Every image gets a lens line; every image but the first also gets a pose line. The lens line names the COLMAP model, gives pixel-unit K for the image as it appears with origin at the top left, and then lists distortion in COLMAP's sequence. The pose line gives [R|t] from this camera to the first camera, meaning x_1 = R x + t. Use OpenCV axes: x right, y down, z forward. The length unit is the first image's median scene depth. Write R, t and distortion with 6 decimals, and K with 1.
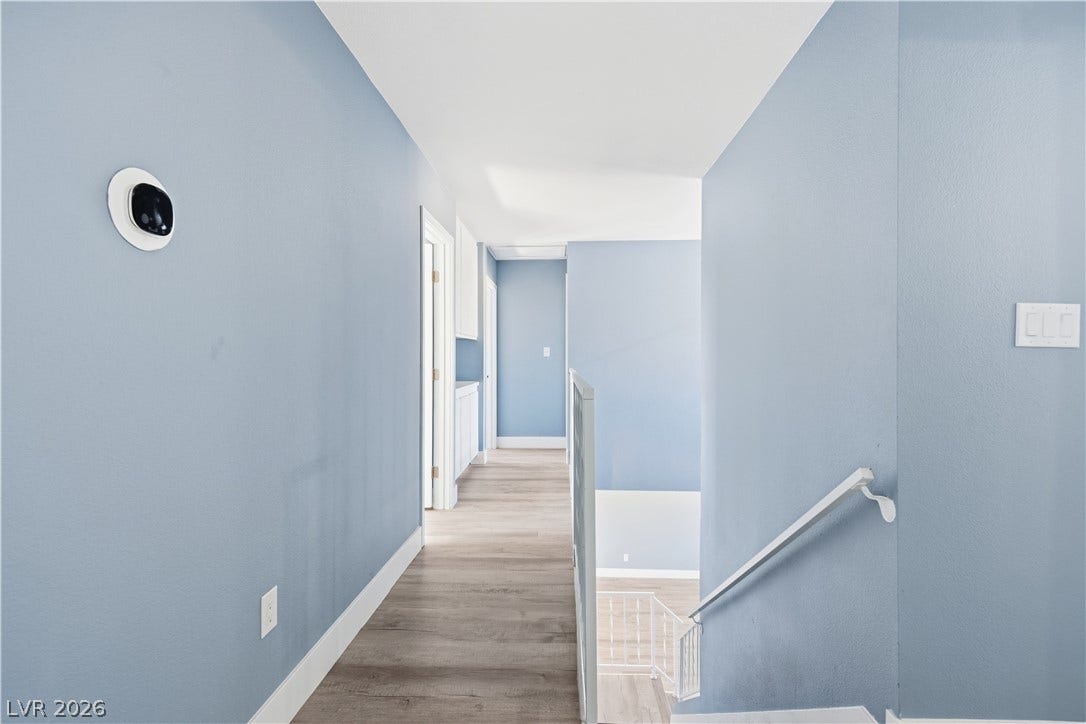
lens RADIAL K [[499.4, 0, 539.5], [0, 499.4, 355.1], [0, 0, 1]] dist [0.001506, -0.000163]
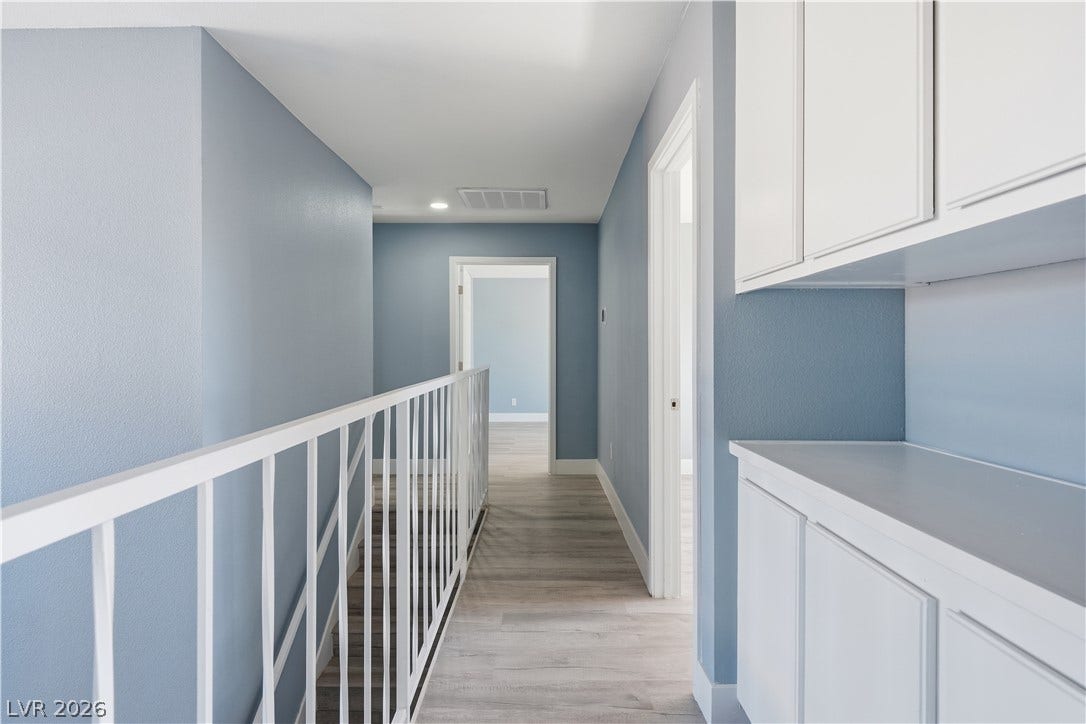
lens RADIAL K [[499.4, 0, 539.5], [0, 499.4, 355.1], [0, 0, 1]] dist [0.001506, -0.000163]
pose [[-0.998553, 0.001768, -0.053755, -0.018335], [0.002057, 0.999984, -0.005326, 0.015496], [0.053744, -0.005428, -0.998540, 1.731341]]
